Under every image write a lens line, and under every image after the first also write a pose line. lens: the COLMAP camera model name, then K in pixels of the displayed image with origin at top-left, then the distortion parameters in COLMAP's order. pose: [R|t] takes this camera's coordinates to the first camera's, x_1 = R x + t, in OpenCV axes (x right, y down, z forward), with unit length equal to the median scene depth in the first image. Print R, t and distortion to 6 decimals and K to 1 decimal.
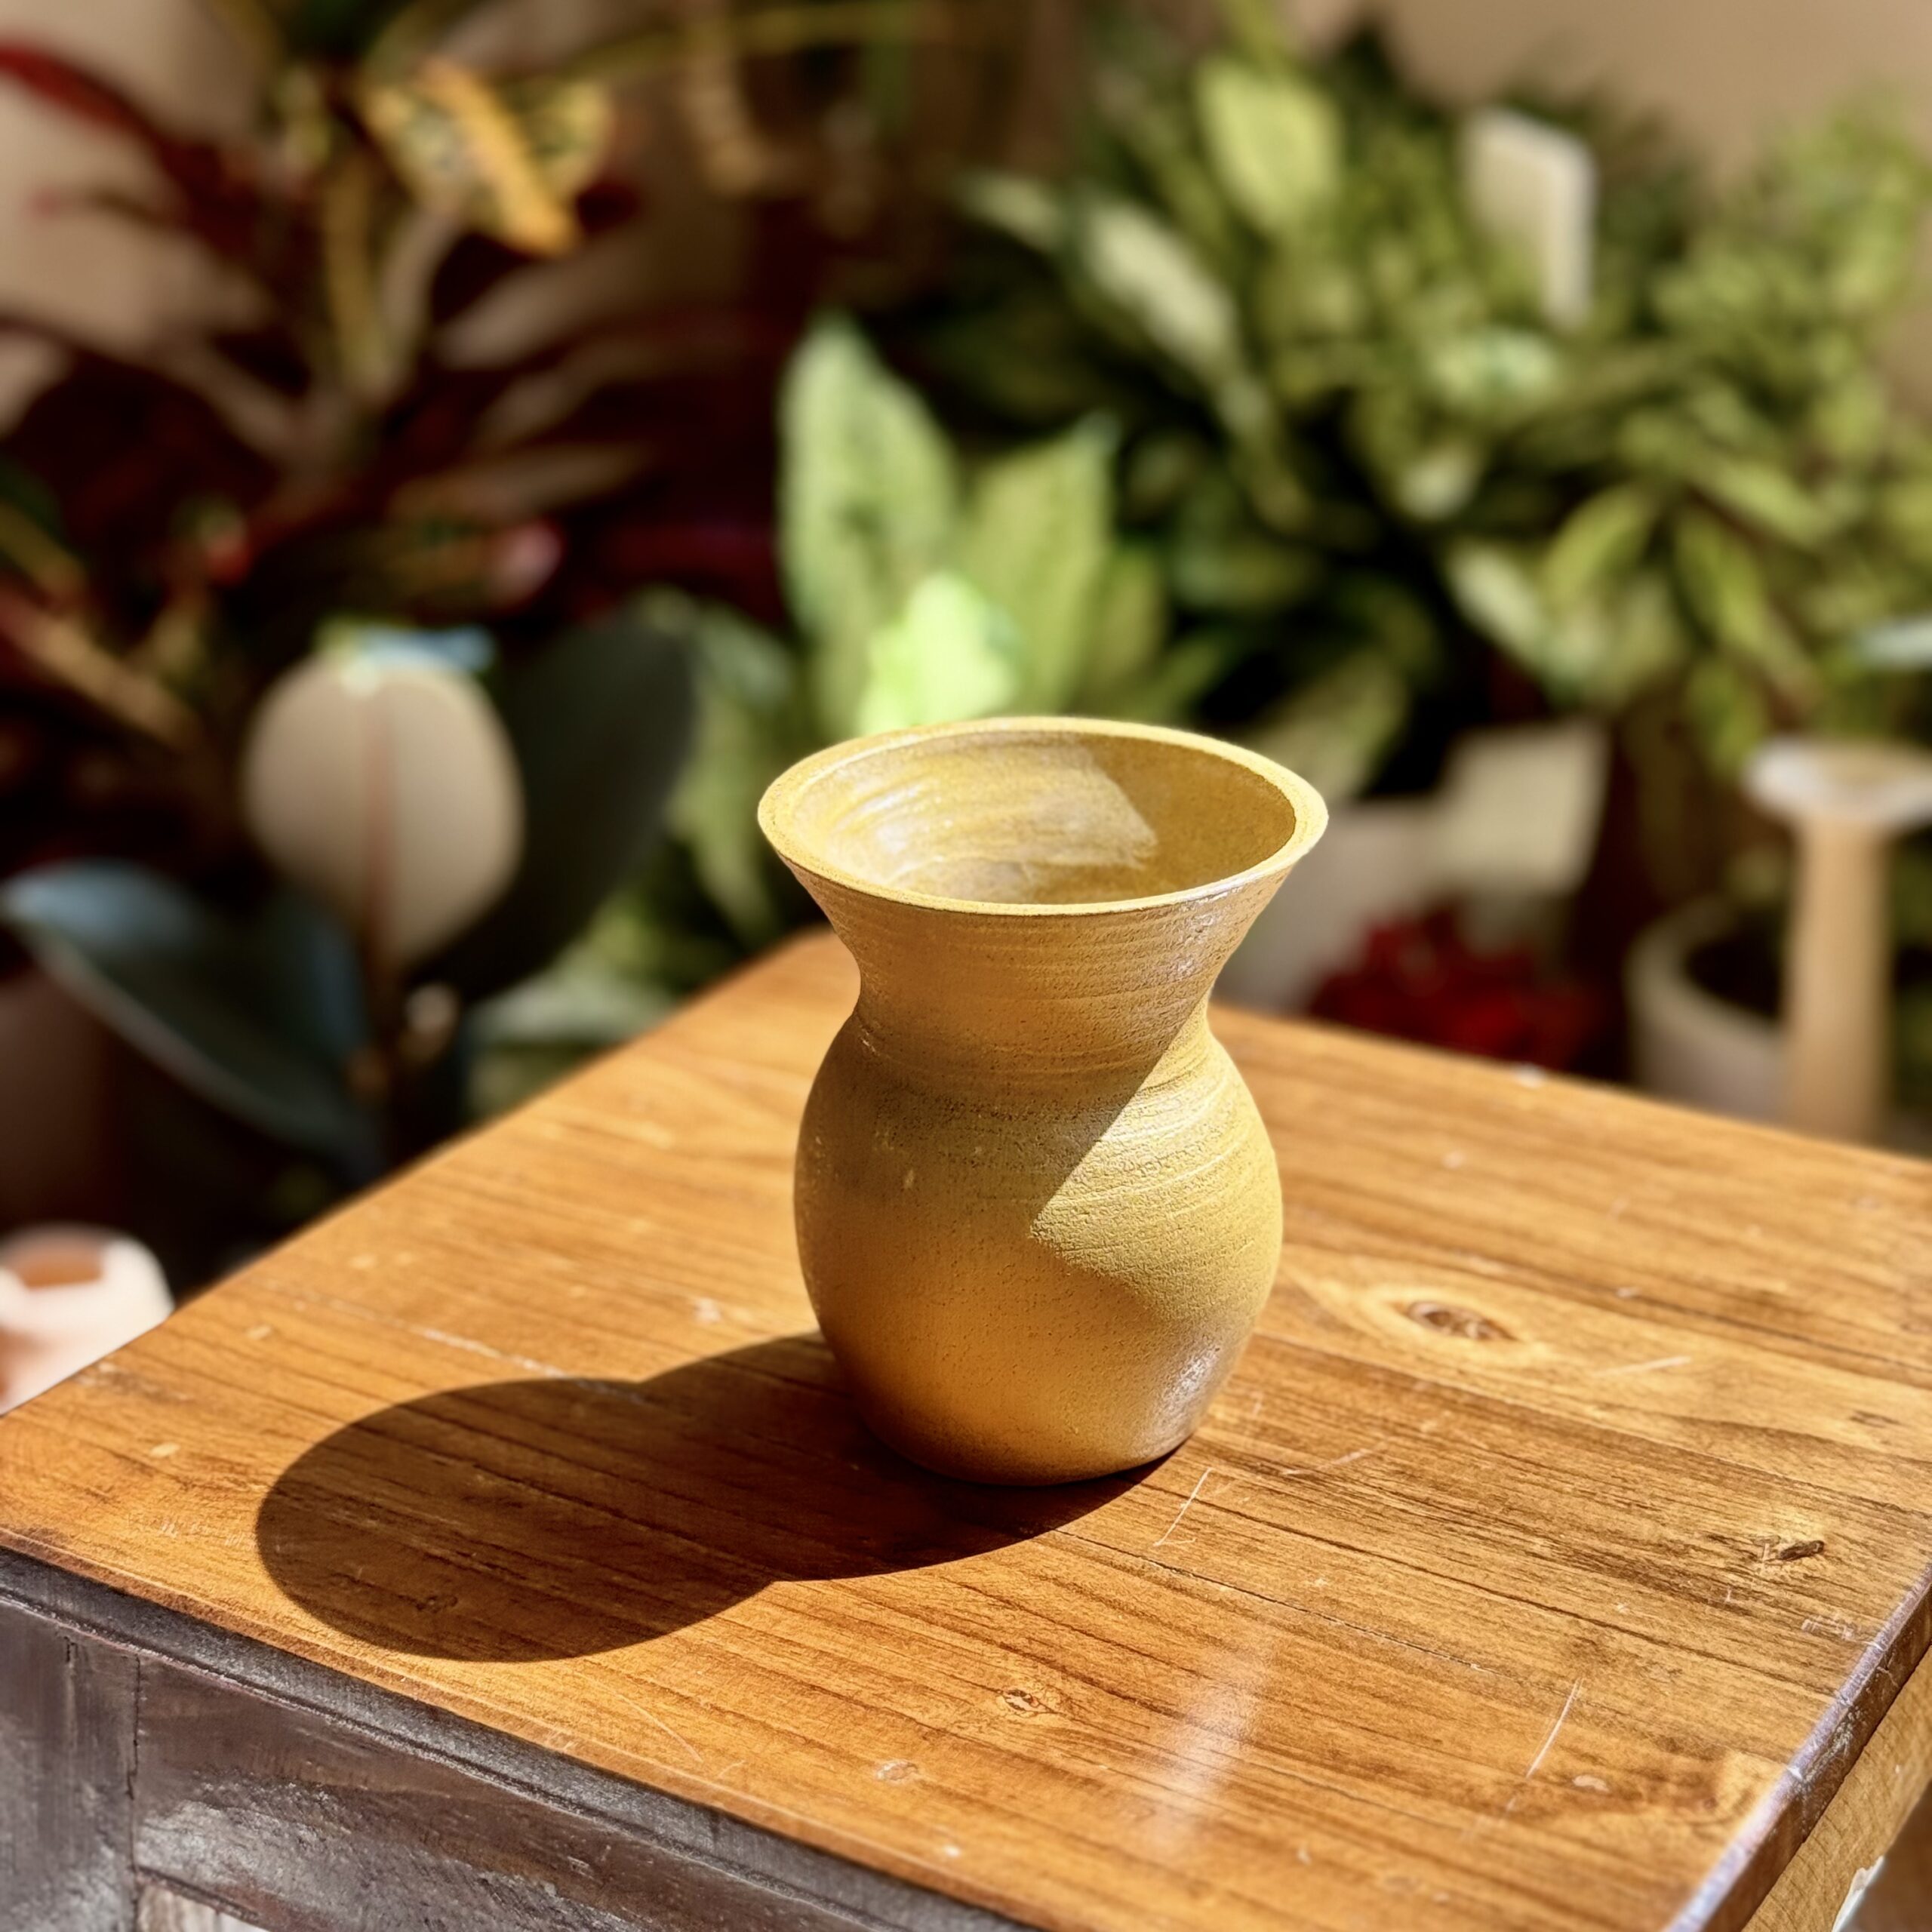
lens RADIAL K [[3733.1, 0, 953.9], [0, 3733.1, 881.9], [0, 0, 1]] dist [0.220283, -0.536904]
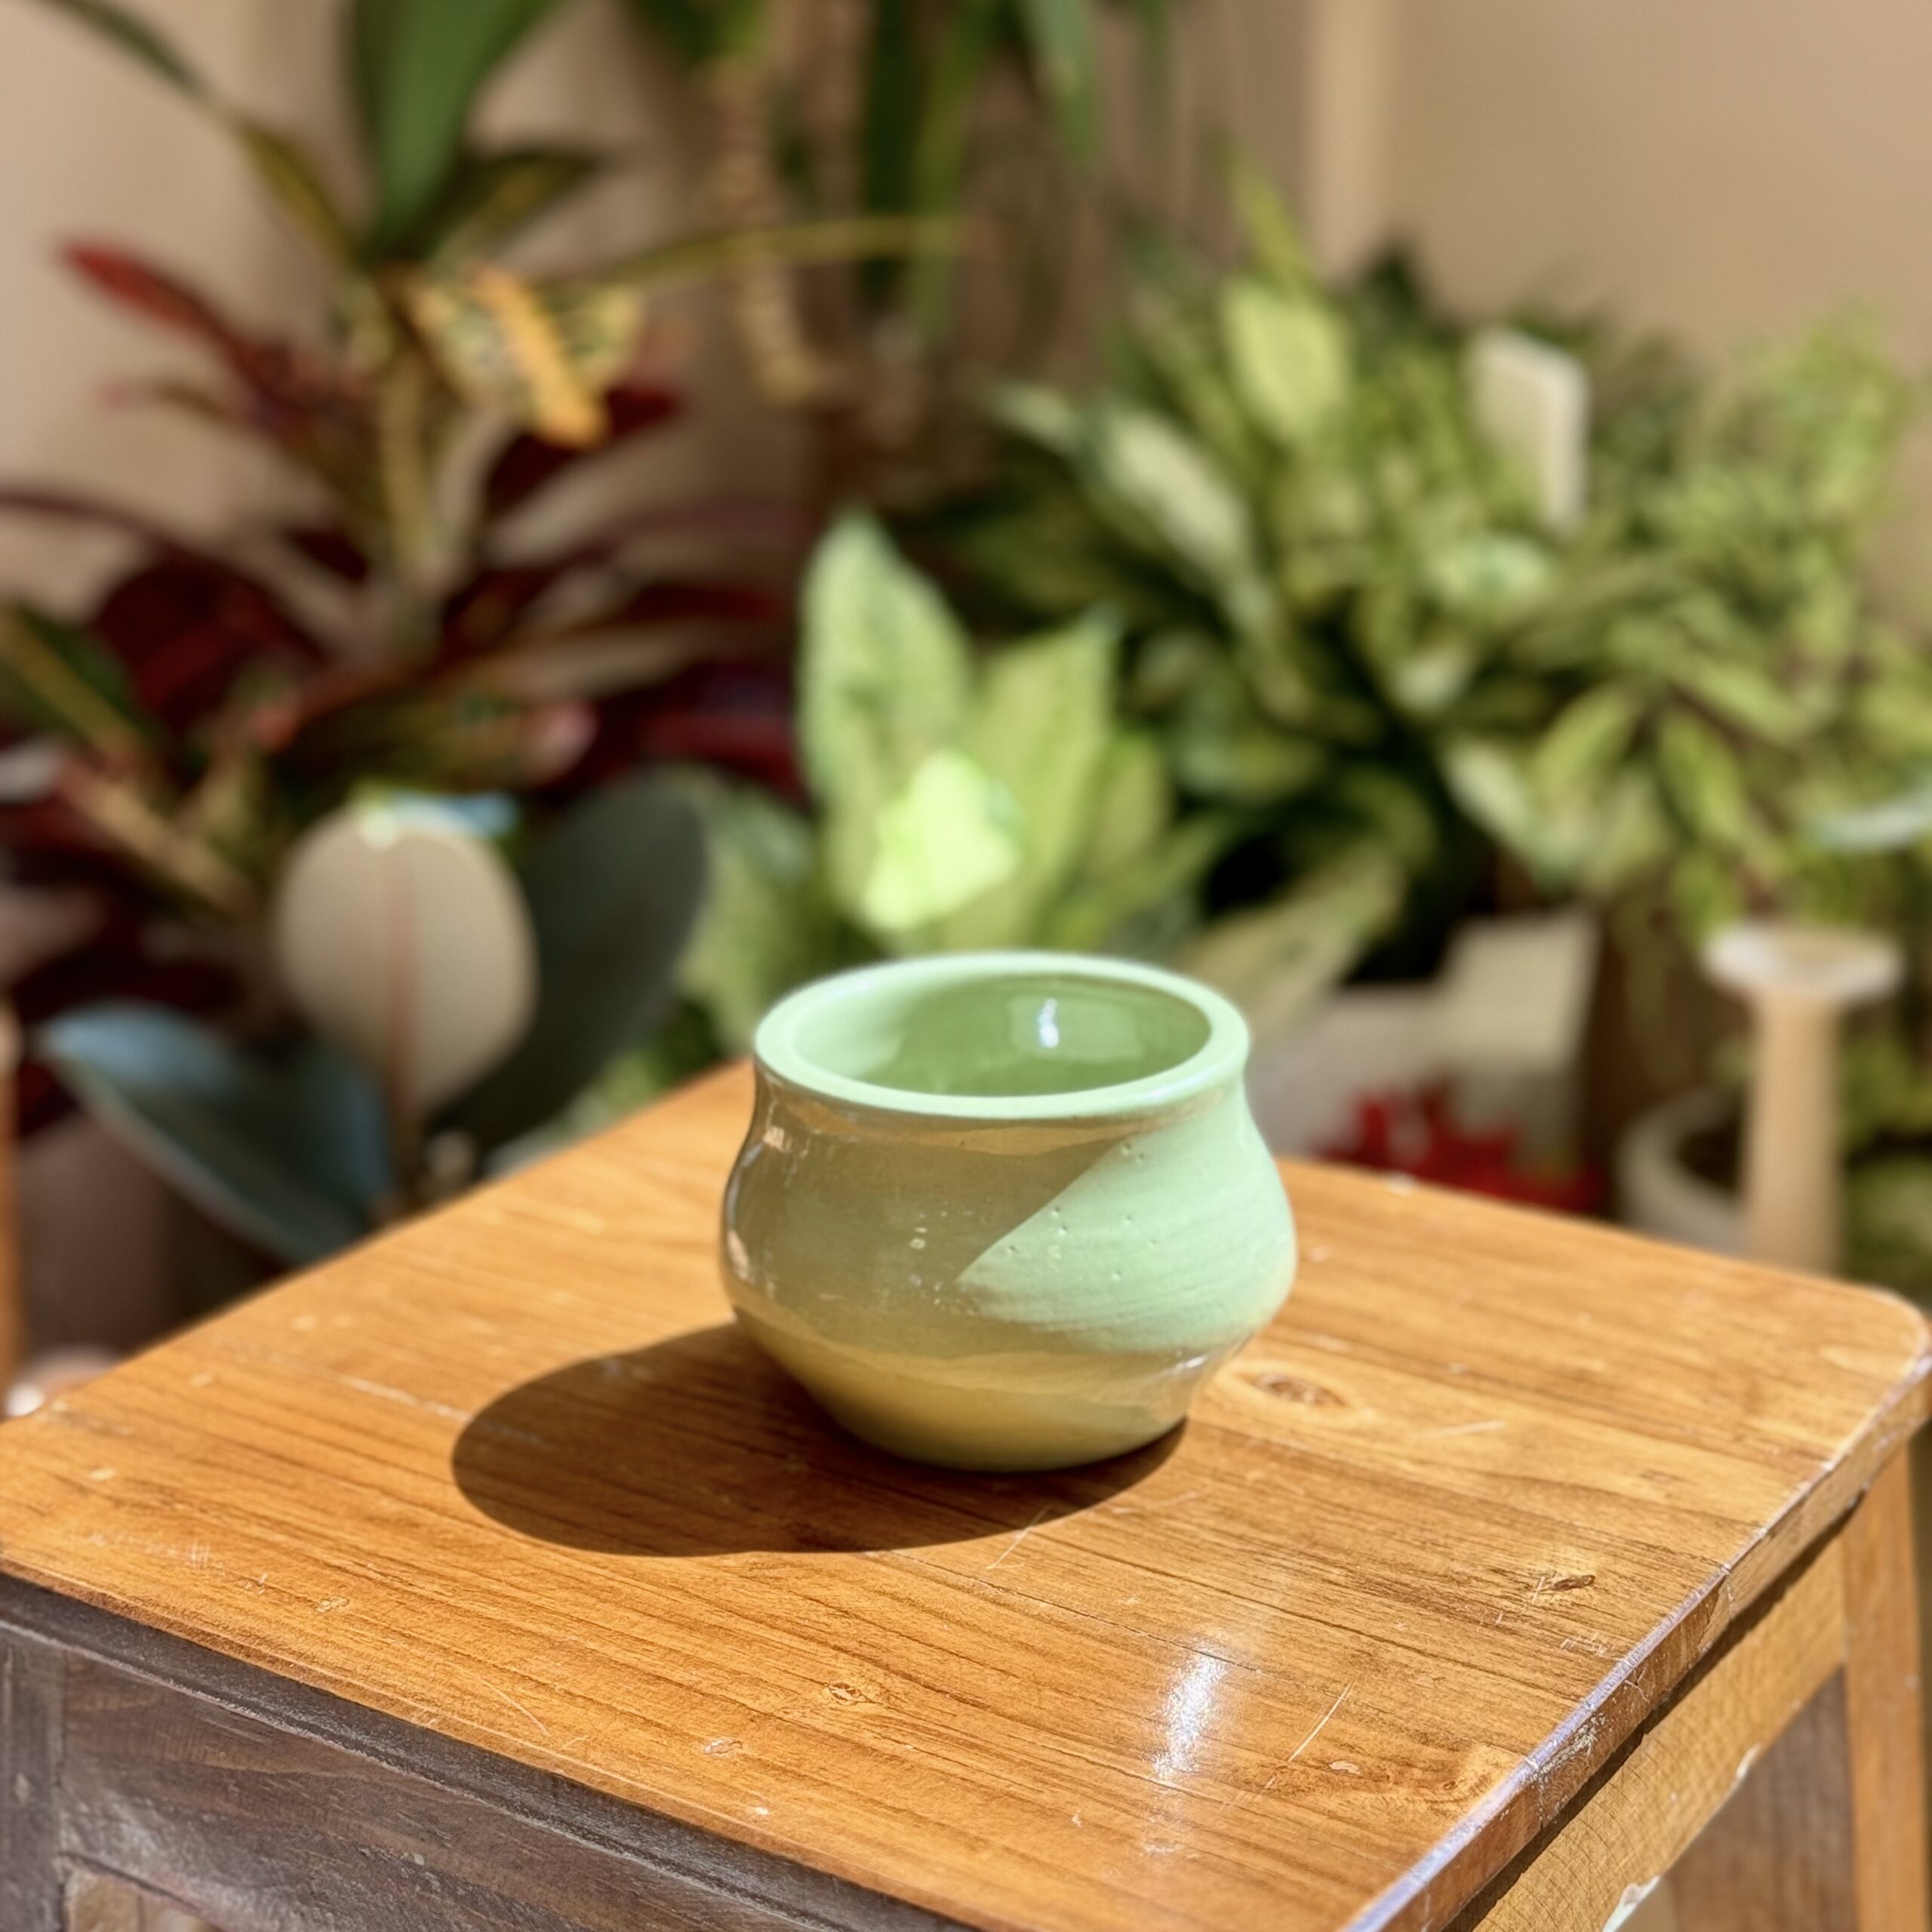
lens RADIAL K [[3738.5, 0, 971.3], [0, 3738.5, 965.9], [0, 0, 1]] dist [0.224931, -0.578349]
pose [[0.999332, 0.016590, -0.032560, 0.083604], [-0.017976, 0.998924, -0.042745, 0.048800], [0.031816, 0.043302, 0.998555, -0.106807]]
